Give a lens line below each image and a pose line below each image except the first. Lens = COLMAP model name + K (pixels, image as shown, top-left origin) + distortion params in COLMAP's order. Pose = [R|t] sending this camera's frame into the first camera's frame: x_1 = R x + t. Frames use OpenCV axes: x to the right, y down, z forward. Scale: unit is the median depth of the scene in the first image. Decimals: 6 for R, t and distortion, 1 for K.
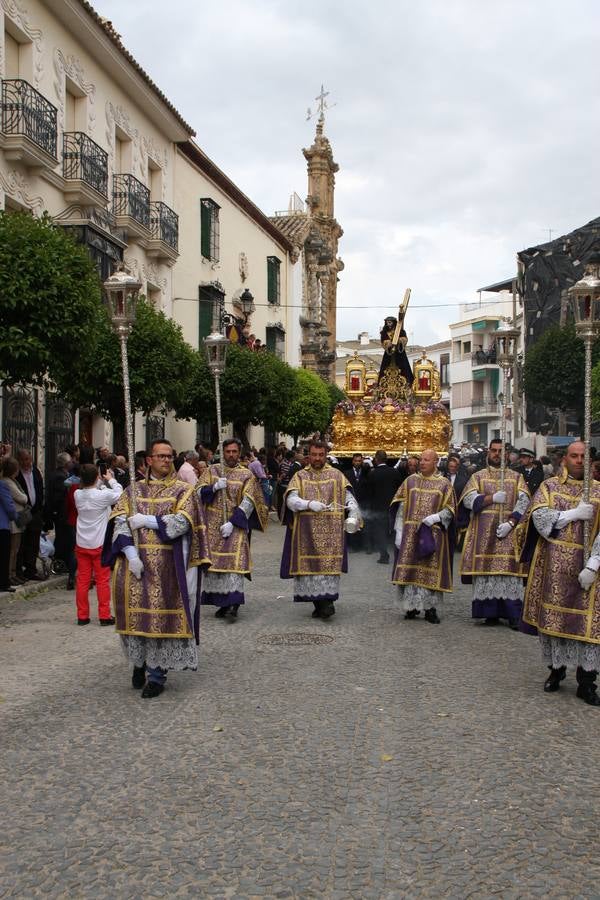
lens RADIAL K [[1038.1, 0, 302.5], [0, 1038.1, 445.6], [0, 0, 1]] dist [-0.000967, 0.000000]
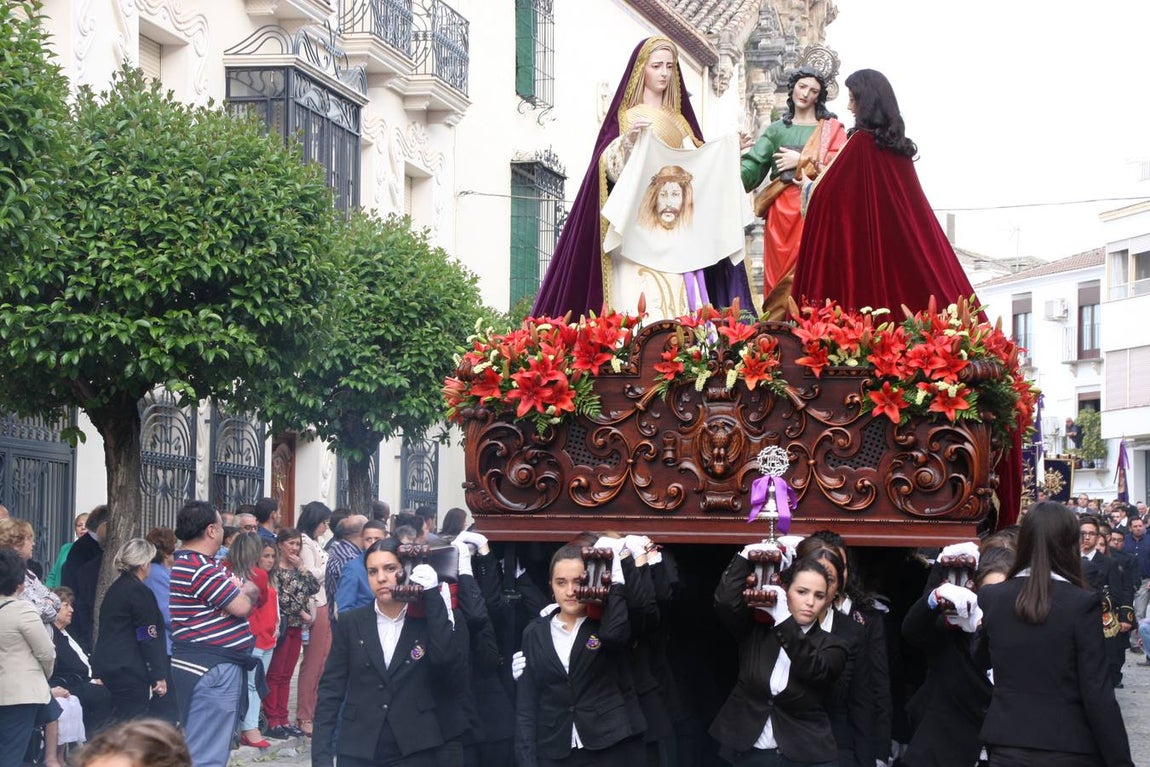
lens RADIAL K [[2591.9, 0, 535.6], [0, 2591.9, 397.7], [0, 0, 1]] dist [0.456265, 0.000000]
pose [[0.996120, 0.002227, -0.087977, 0.024757], [-0.005366, 0.999357, -0.035460, -0.005987], [0.087841, 0.035795, 0.995491, -0.267565]]
